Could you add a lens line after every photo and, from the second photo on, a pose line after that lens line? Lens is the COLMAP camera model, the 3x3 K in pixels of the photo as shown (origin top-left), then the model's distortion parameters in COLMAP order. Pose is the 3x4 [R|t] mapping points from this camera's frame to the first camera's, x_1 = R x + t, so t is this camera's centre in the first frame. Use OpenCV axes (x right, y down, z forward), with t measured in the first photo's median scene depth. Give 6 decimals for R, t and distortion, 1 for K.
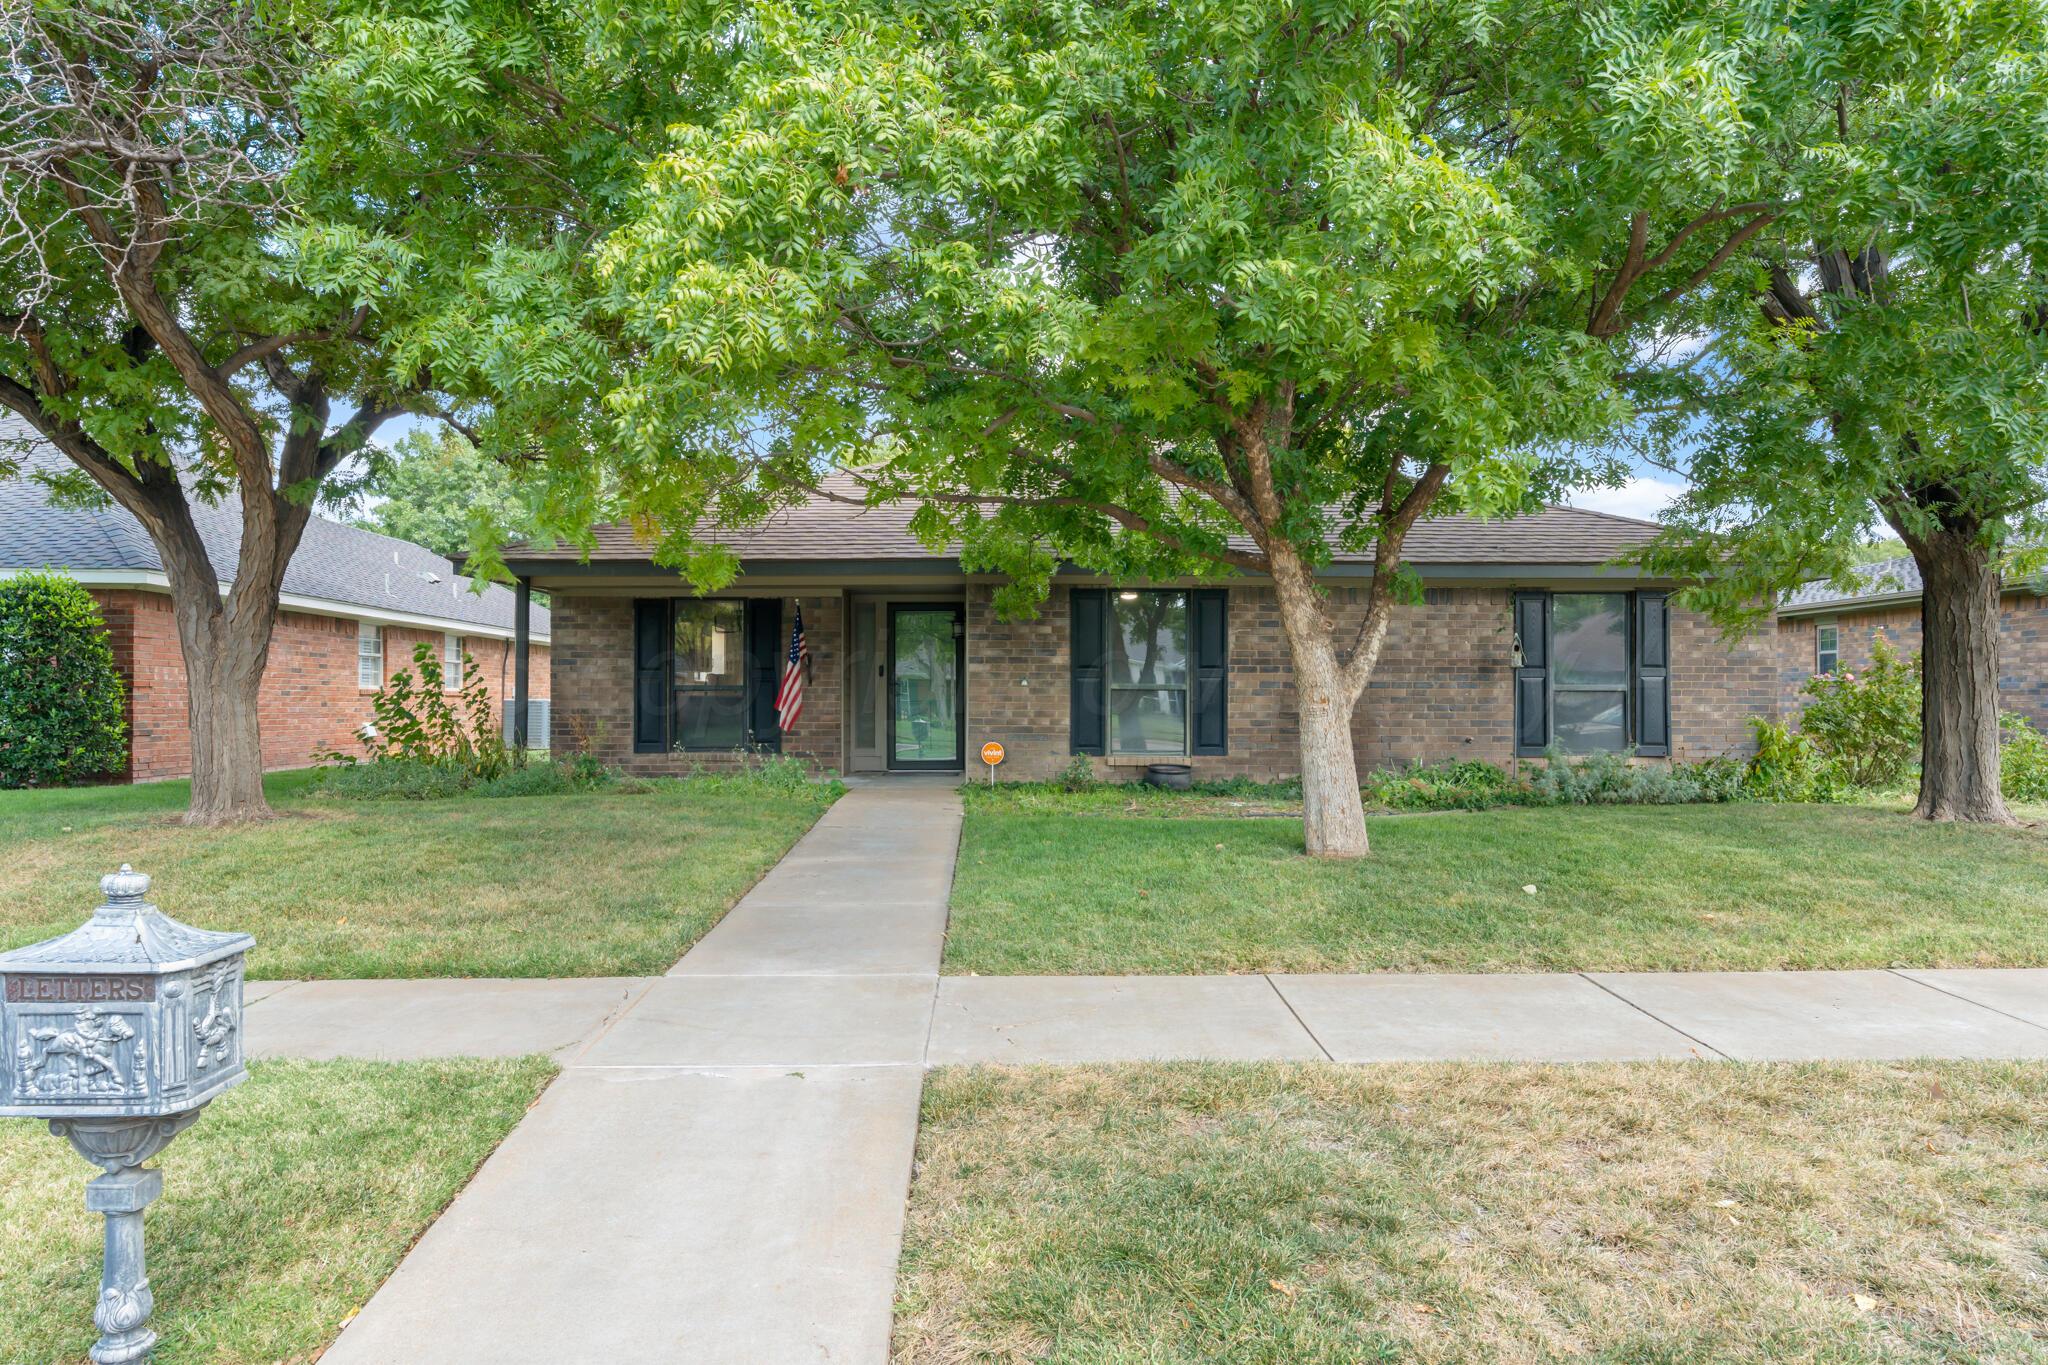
lens RADIAL K [[1261.2, 0, 1025.4], [0, 1261.2, 662.0], [0, 0, 1]] dist [-0.002644, -0.001197]
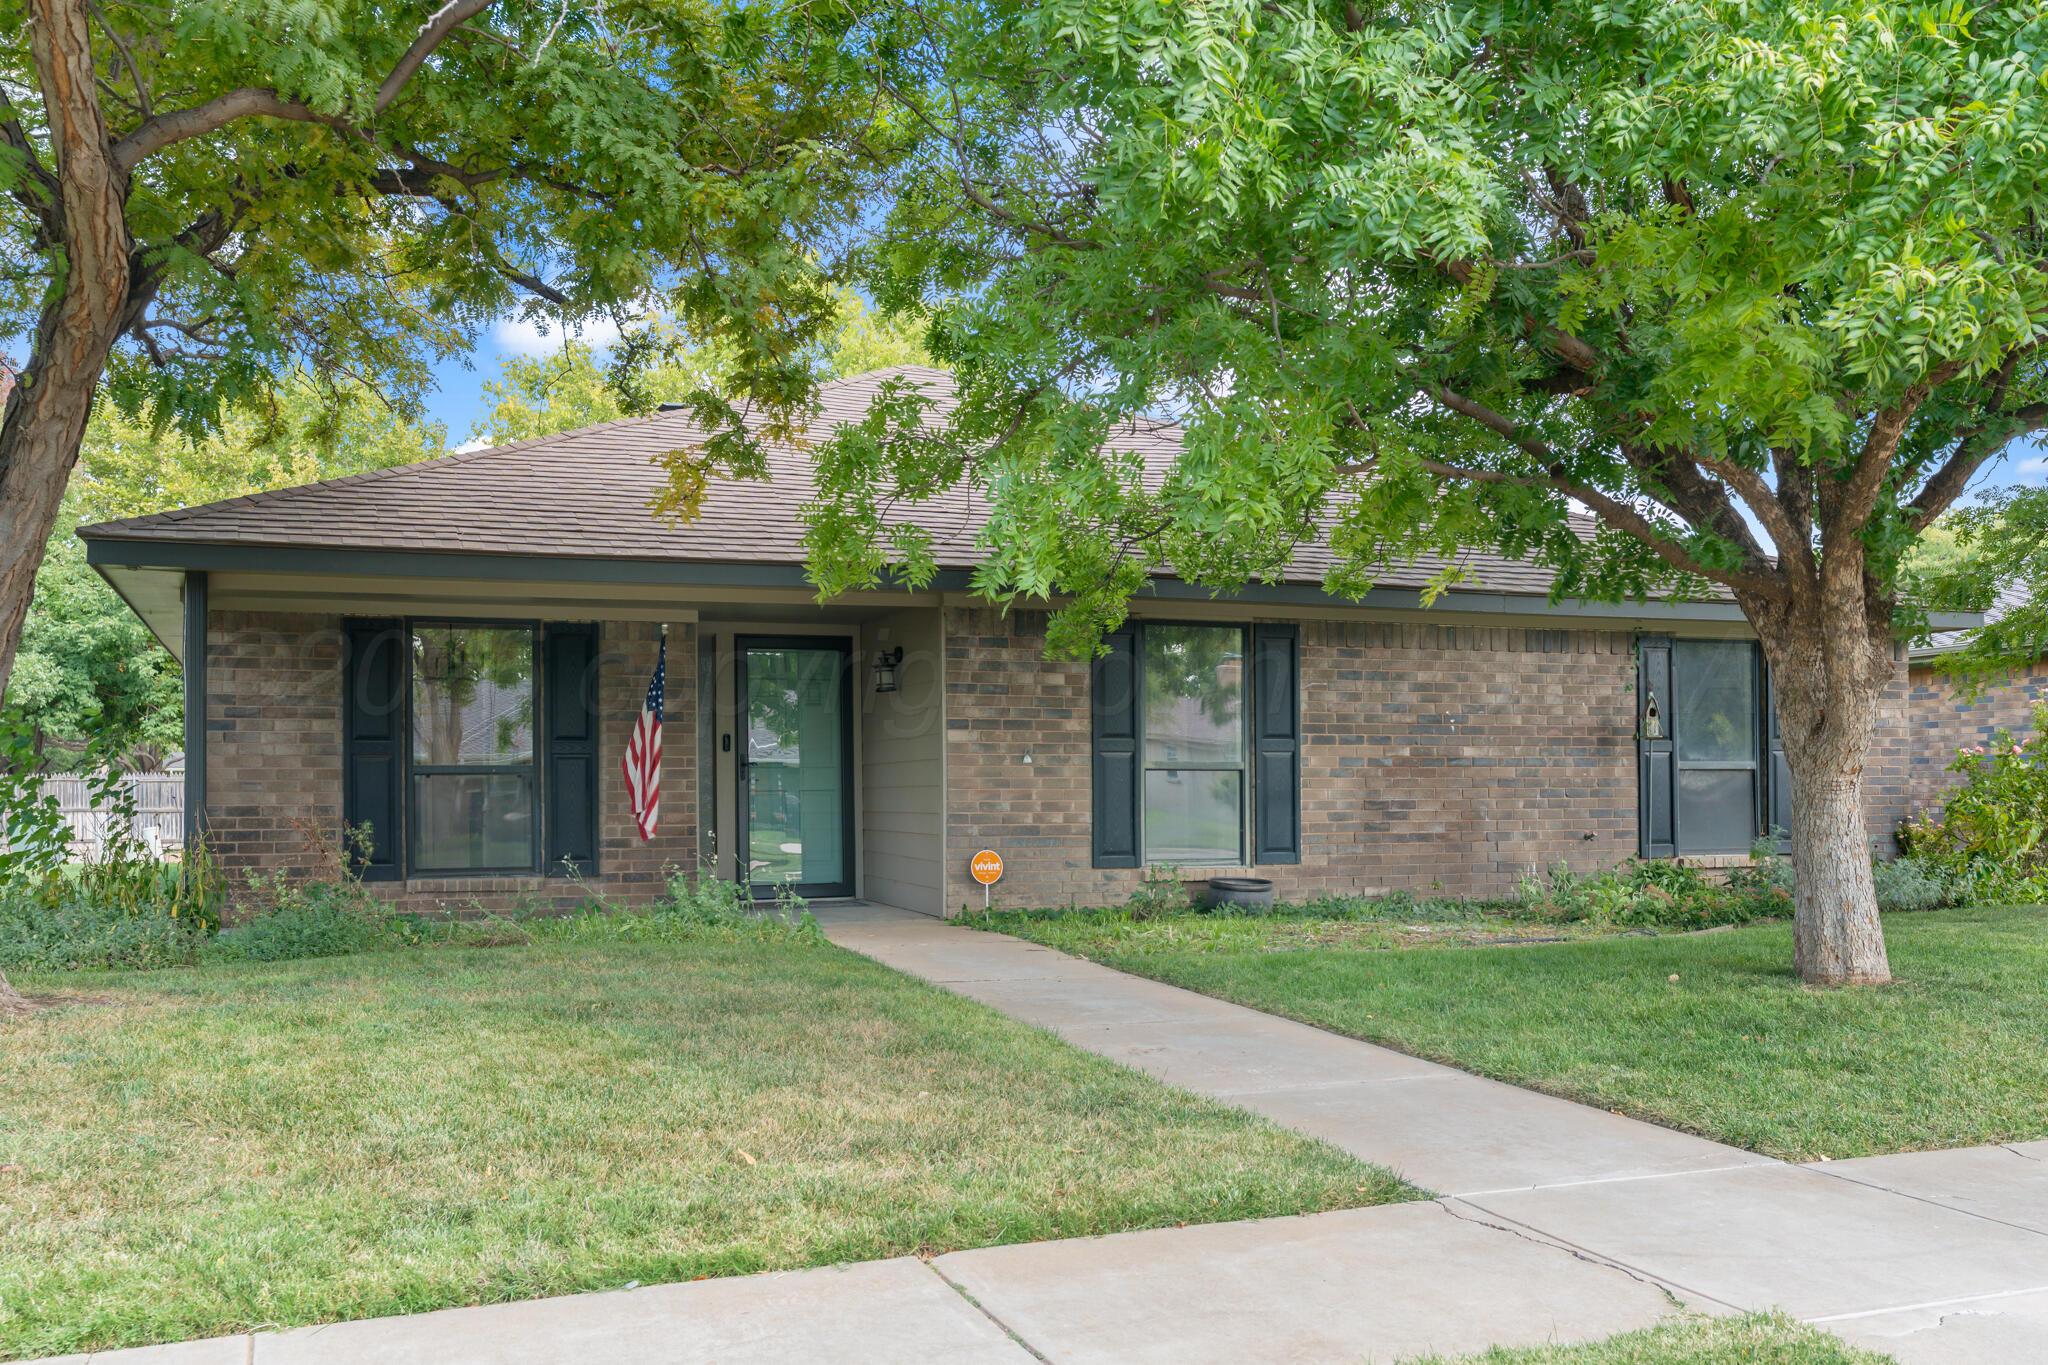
lens RADIAL K [[1883.8, 0, 1021.8], [0, 1883.8, 697.8], [0, 0, 1]] dist [0.019851, 0.000000]
pose [[0.936986, 0.010891, 0.349196, -0.347759], [-0.001717, 0.999645, -0.026570, 0.010552], [-0.349362, 0.024296, 0.936673, 0.076698]]
